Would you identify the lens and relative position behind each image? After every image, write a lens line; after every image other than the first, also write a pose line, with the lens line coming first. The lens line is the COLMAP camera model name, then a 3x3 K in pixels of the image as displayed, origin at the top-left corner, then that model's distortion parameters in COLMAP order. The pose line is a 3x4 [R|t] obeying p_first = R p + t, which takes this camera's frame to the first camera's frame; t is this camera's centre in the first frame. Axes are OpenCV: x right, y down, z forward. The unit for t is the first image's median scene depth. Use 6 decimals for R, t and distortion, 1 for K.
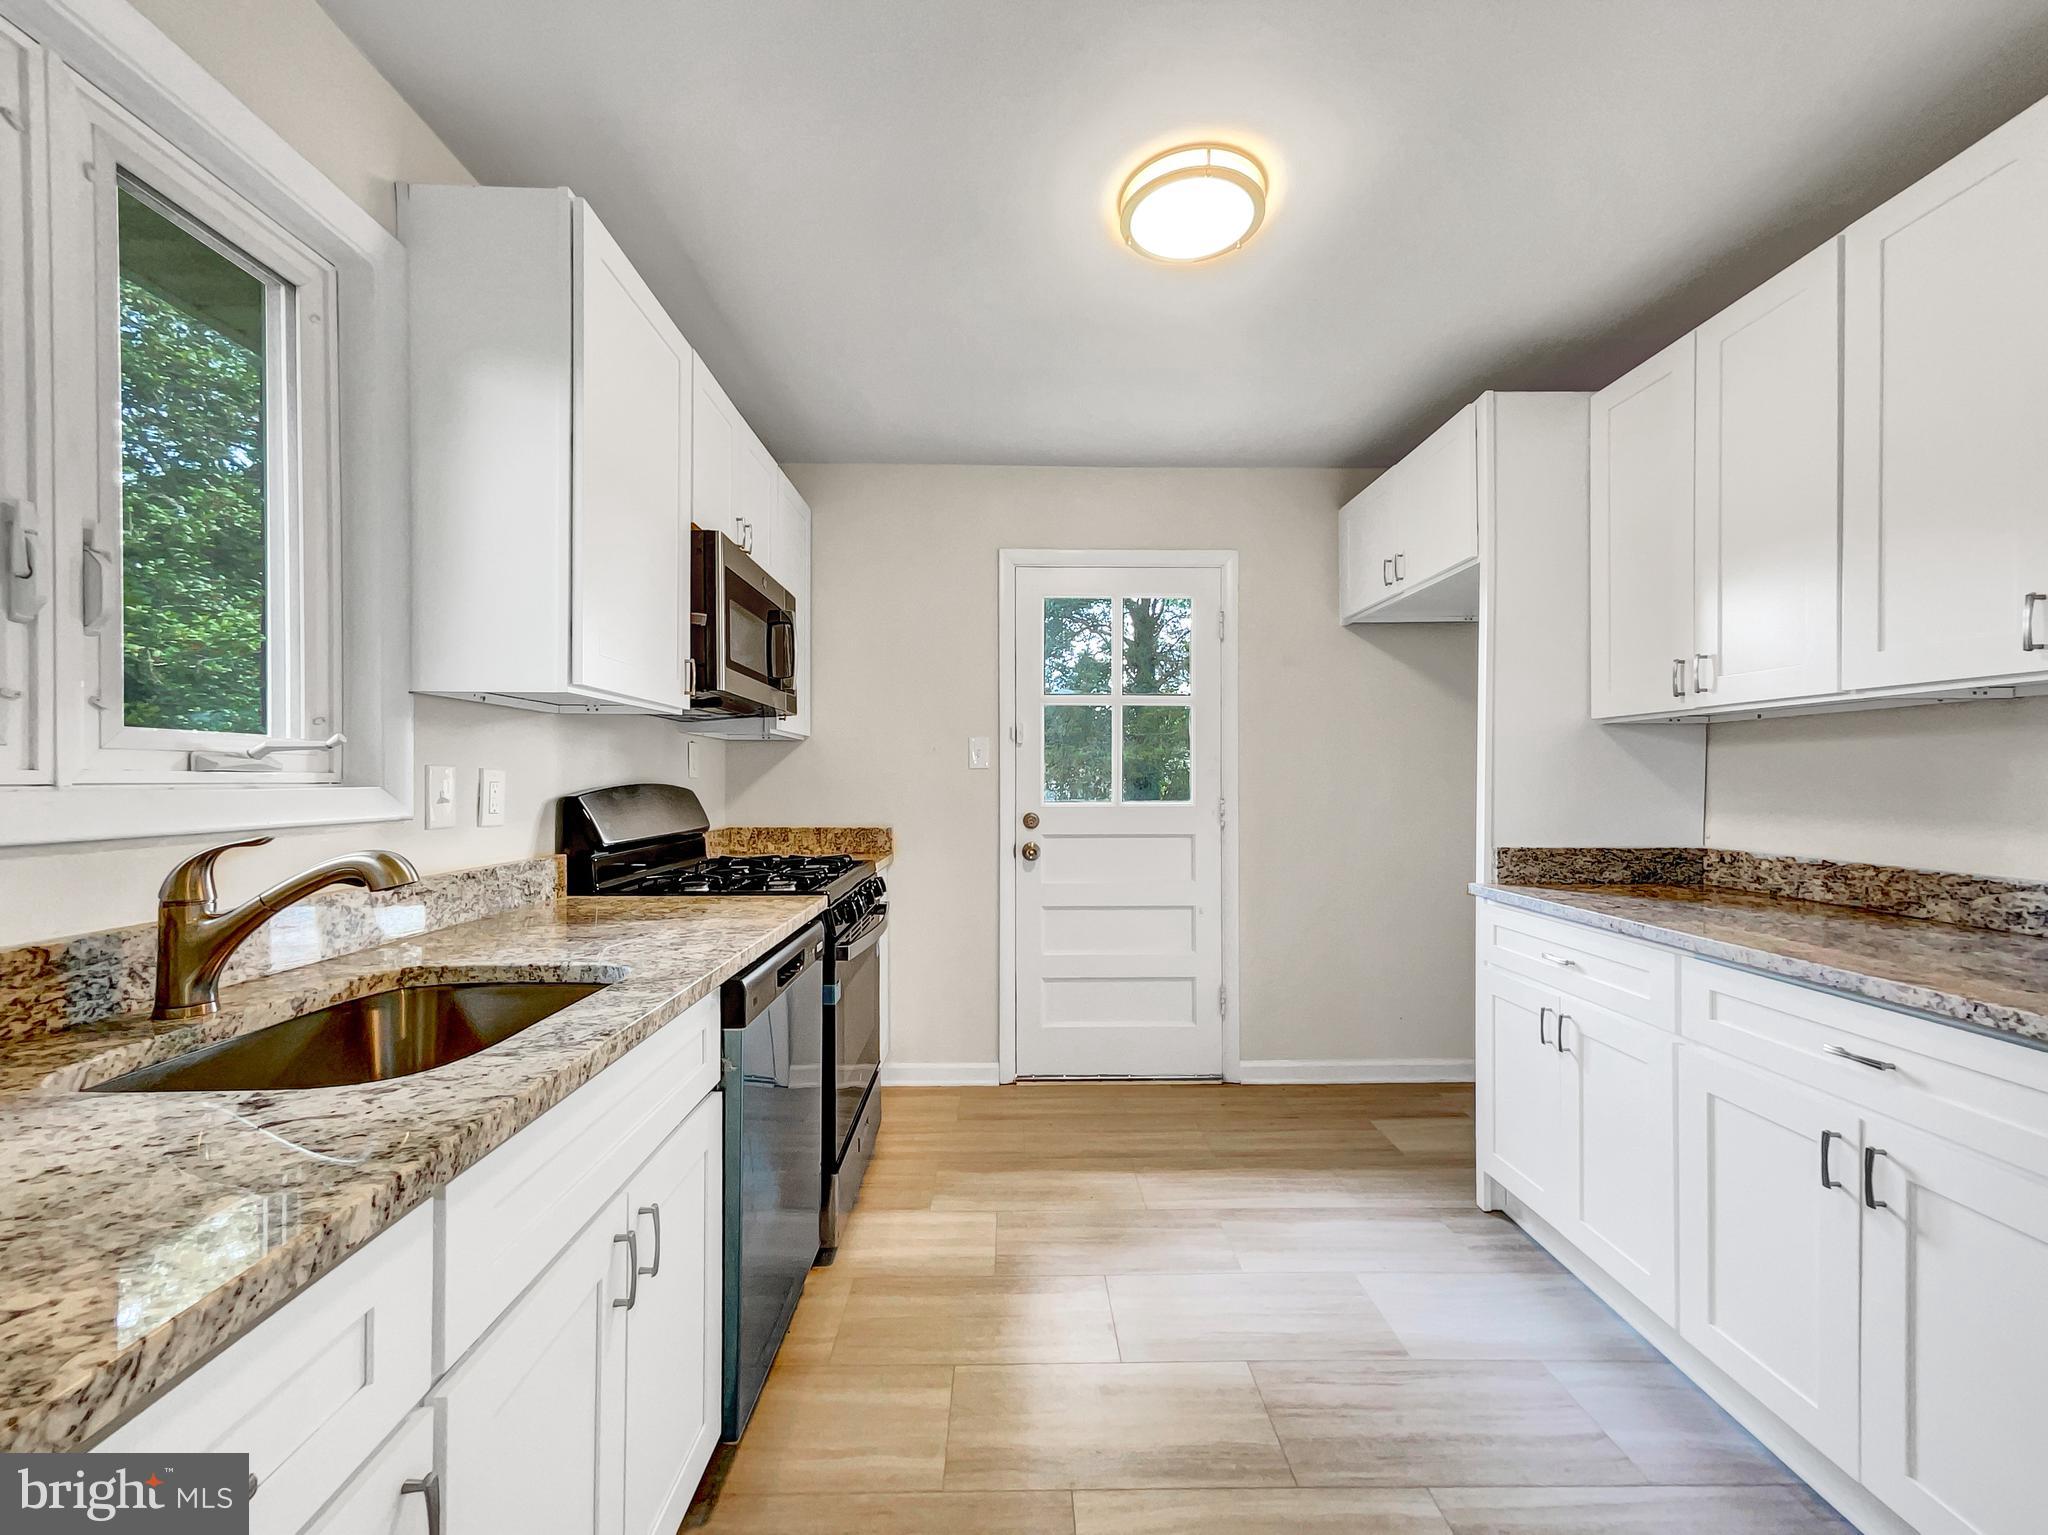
lens RADIAL K [[842.9, 0, 1022.5], [0, 842.9, 773.2], [0, 0, 1]] dist [0.000427, 0.013094]
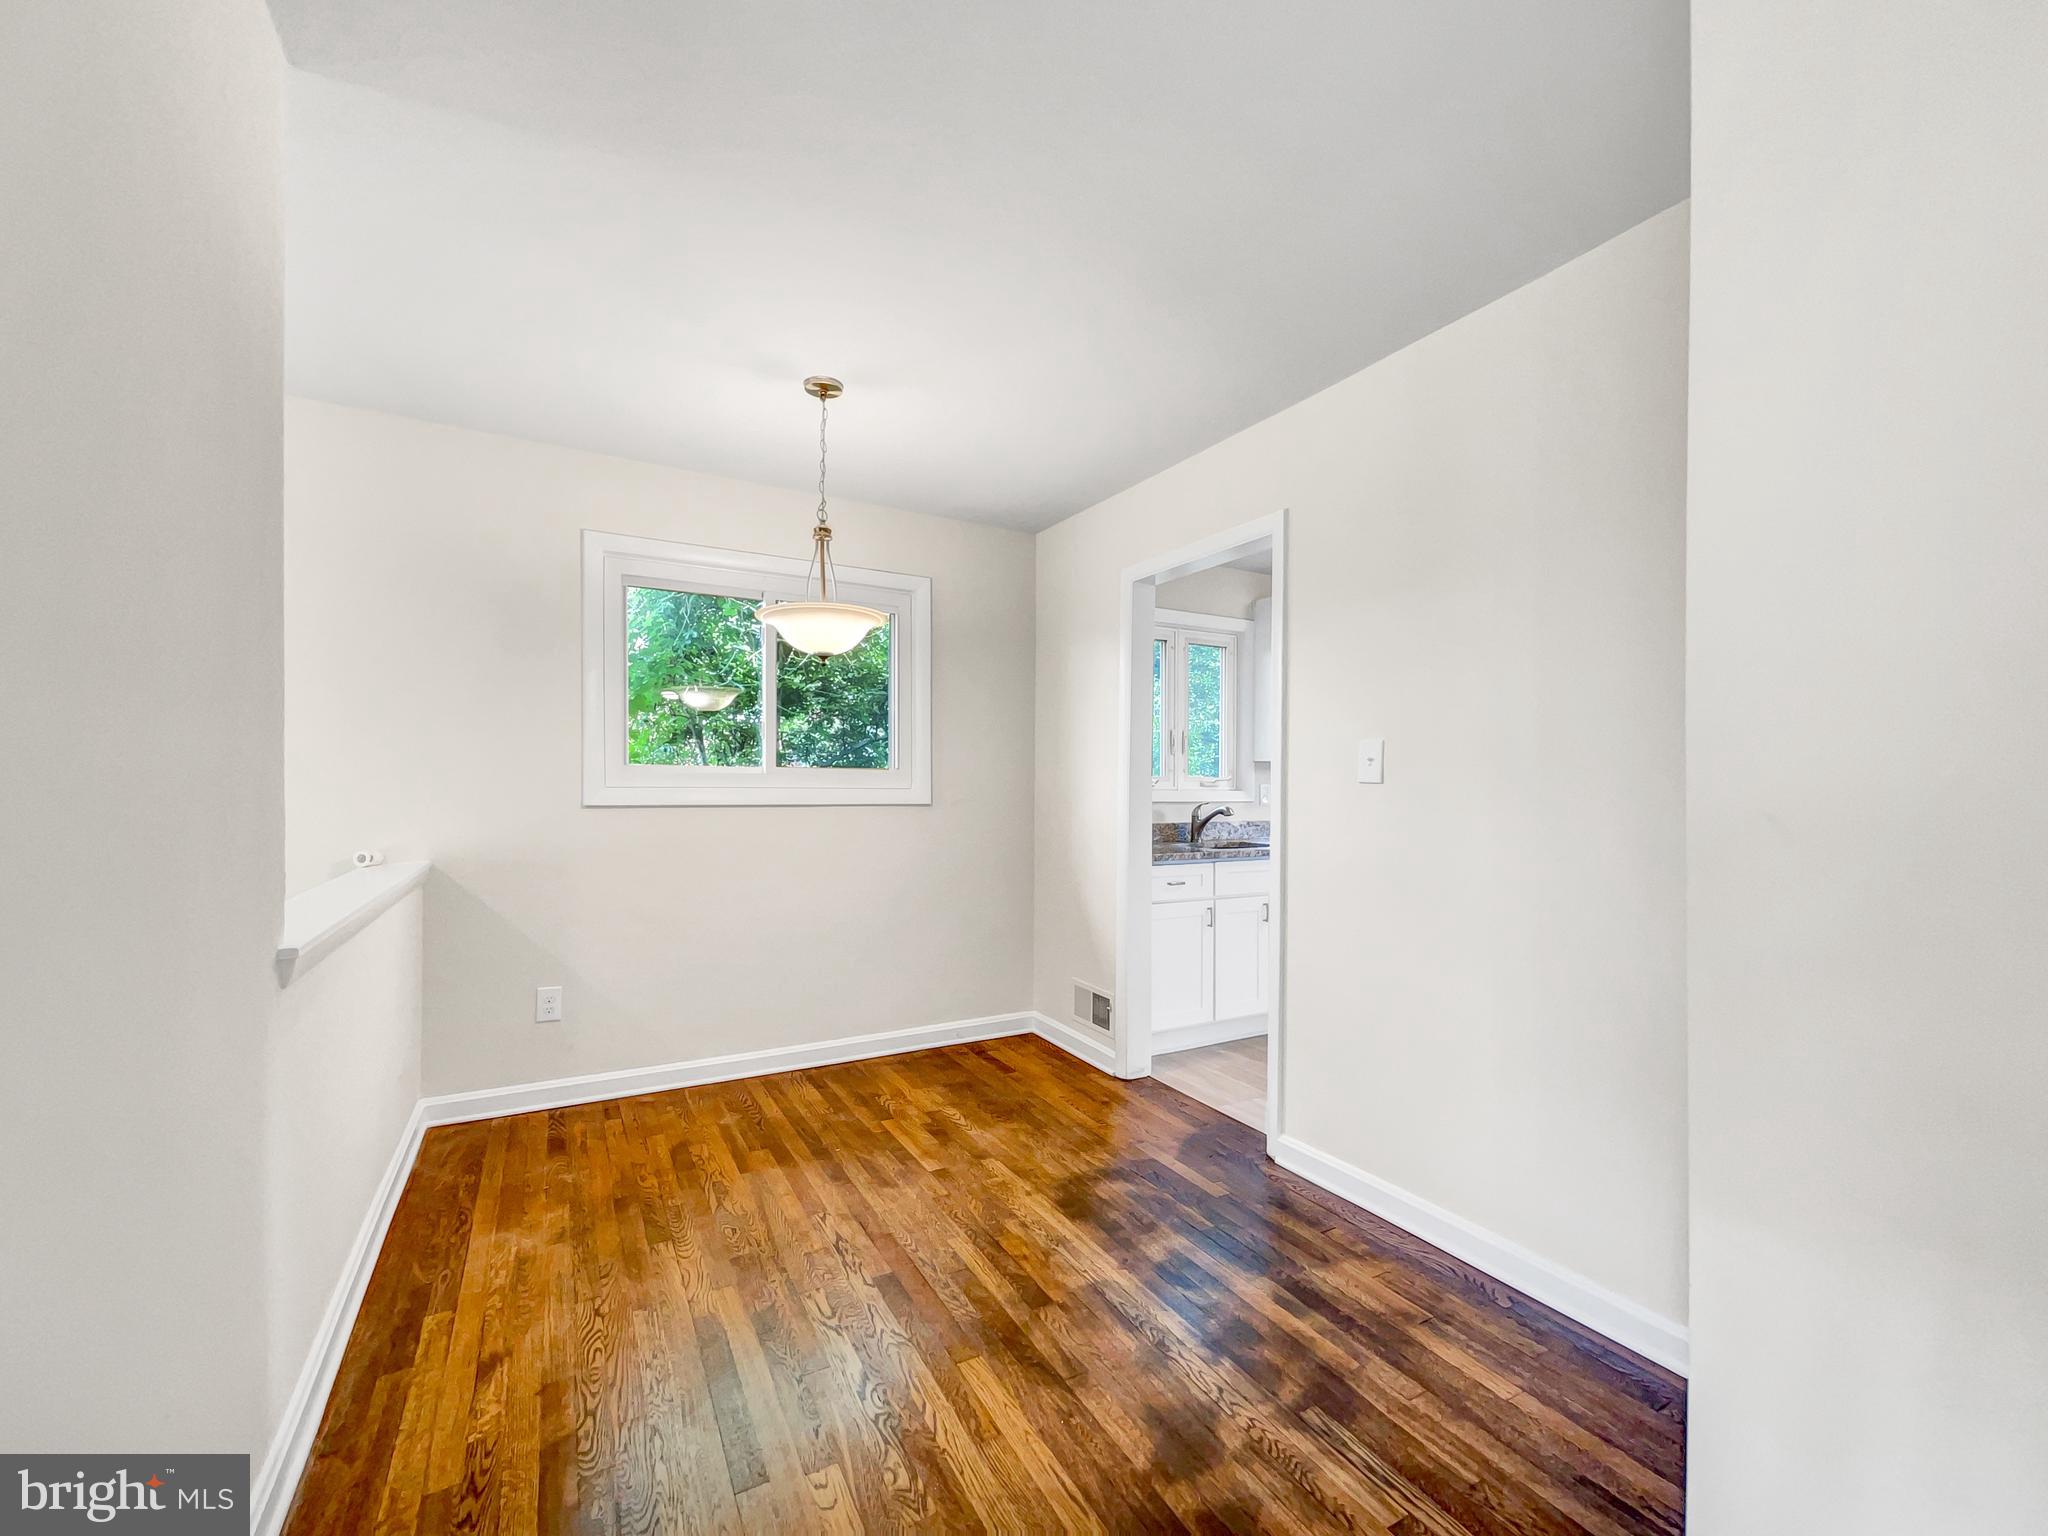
lens RADIAL K [[847.1, 0, 1030.2], [0, 847.1, 795.2], [0, 0, 1]] dist [-0.001843, 0.000032]
pose [[0.482995, 0.008451, -0.875583, 1.447846], [0.001018, 0.999947, 0.010214, -0.003143], [0.875623, -0.005825, 0.482960, -1.103836]]
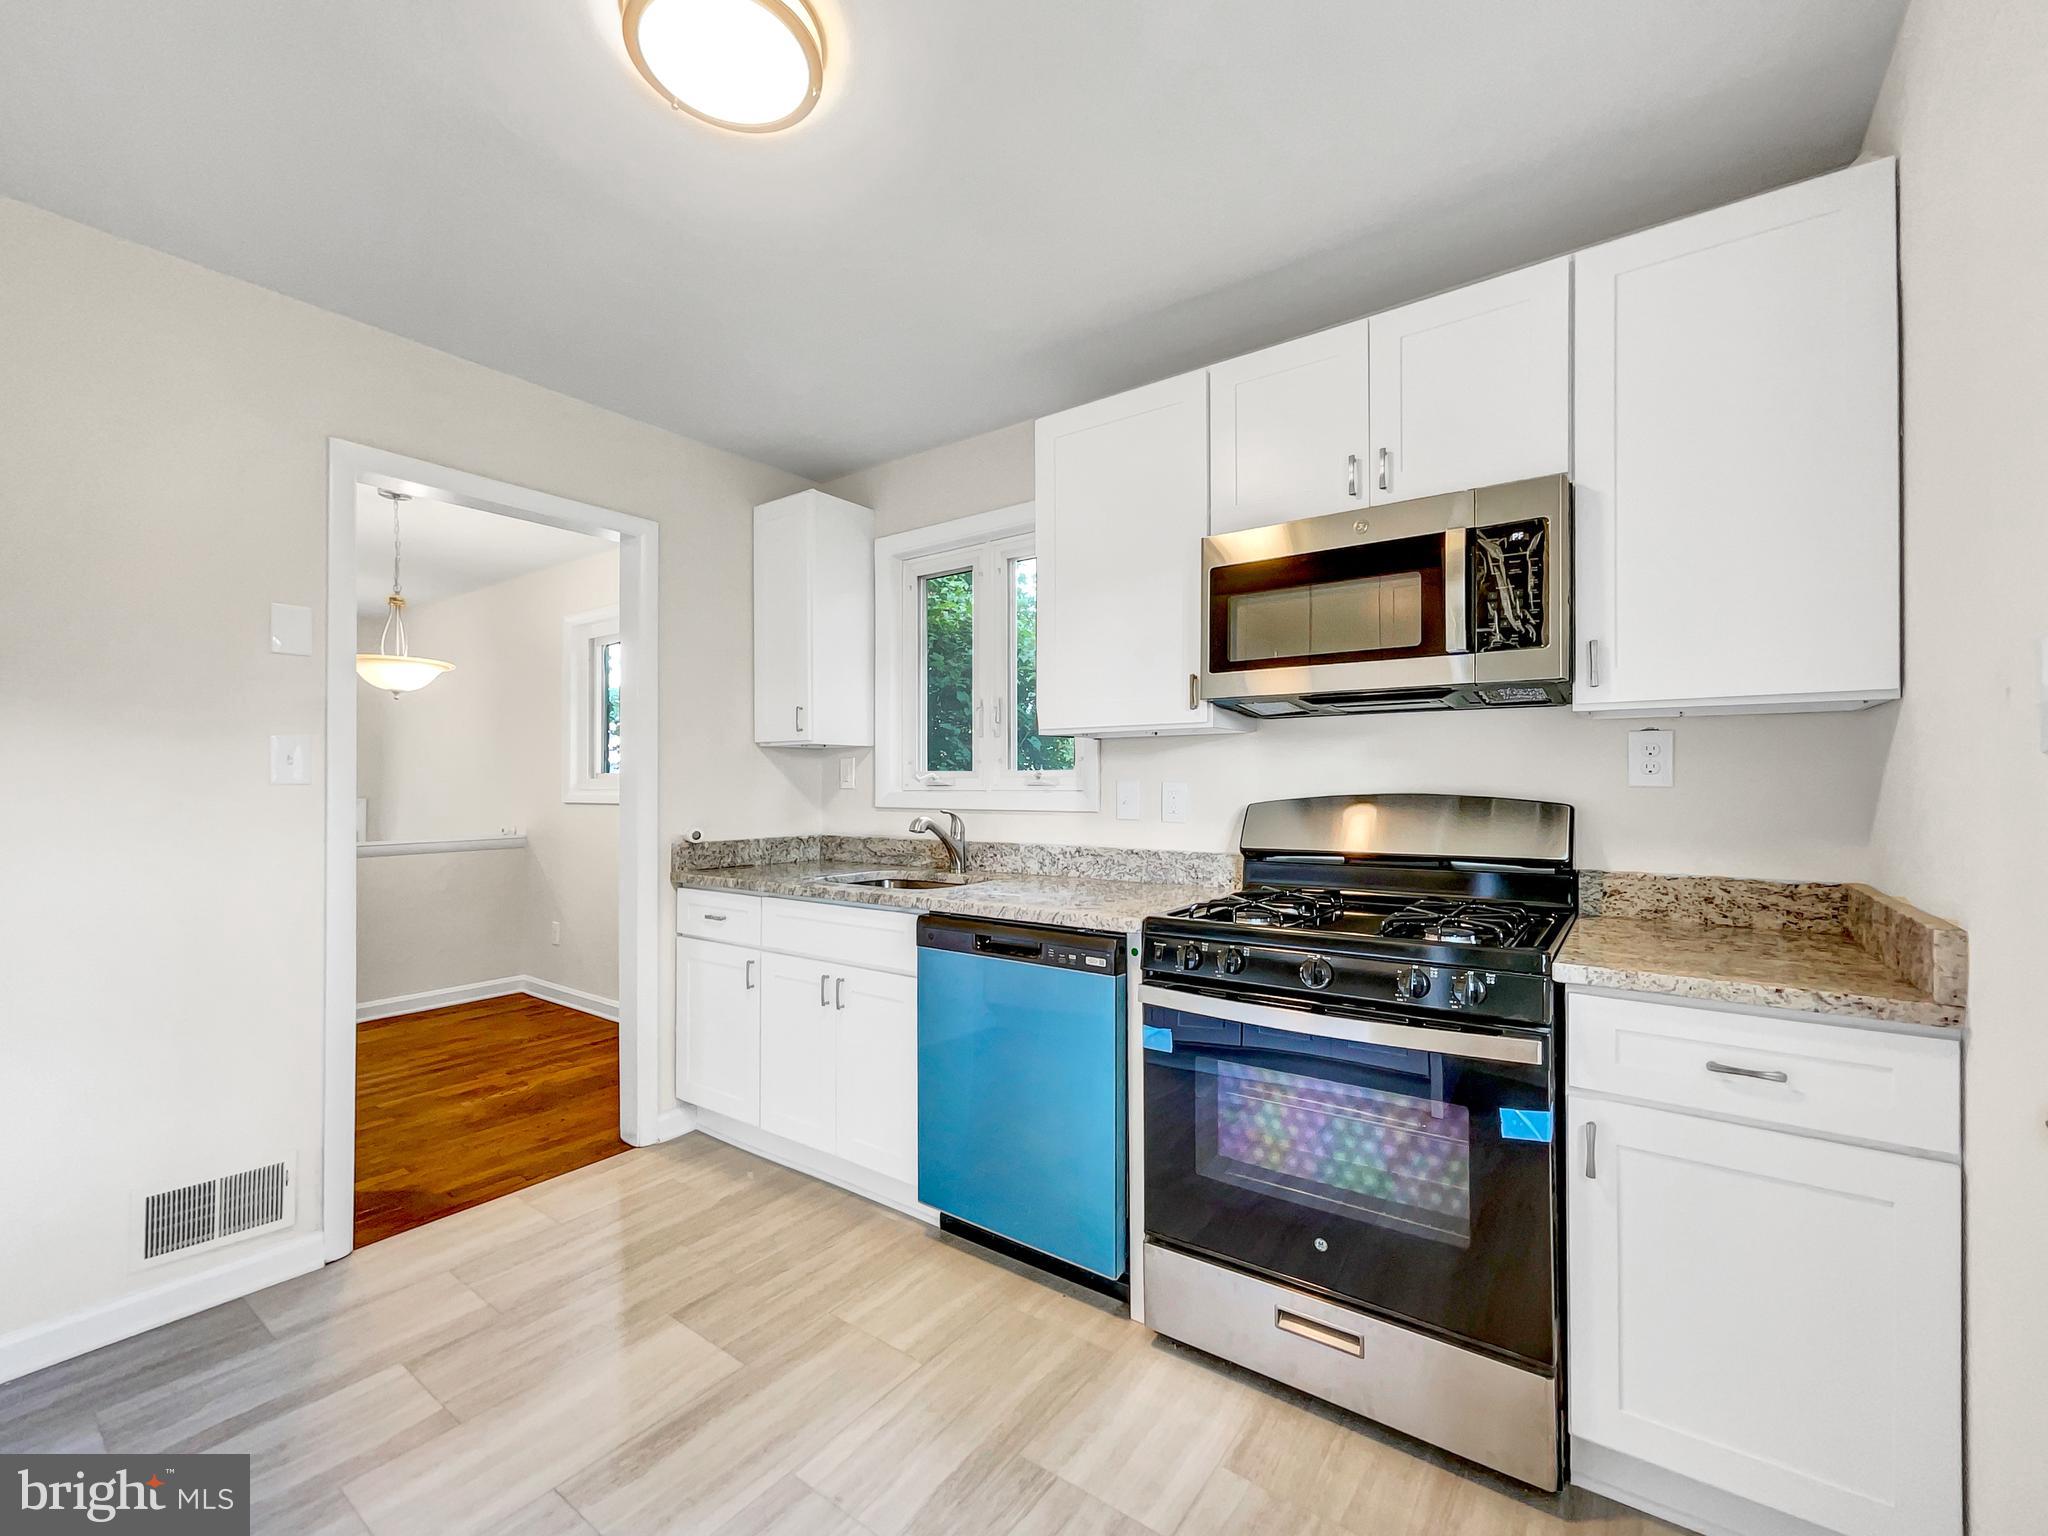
lens RADIAL K [[868.5, 0, 1019.6], [0, 868.5, 774.1], [0, 0, 1]] dist [-0.000802, -0.000214]
pose [[-0.609592, -0.010027, -0.792652, 0.690681], [0.005825, 0.999836, -0.017128, 0.006662], [0.792694, -0.015058, -0.609434, 1.740665]]
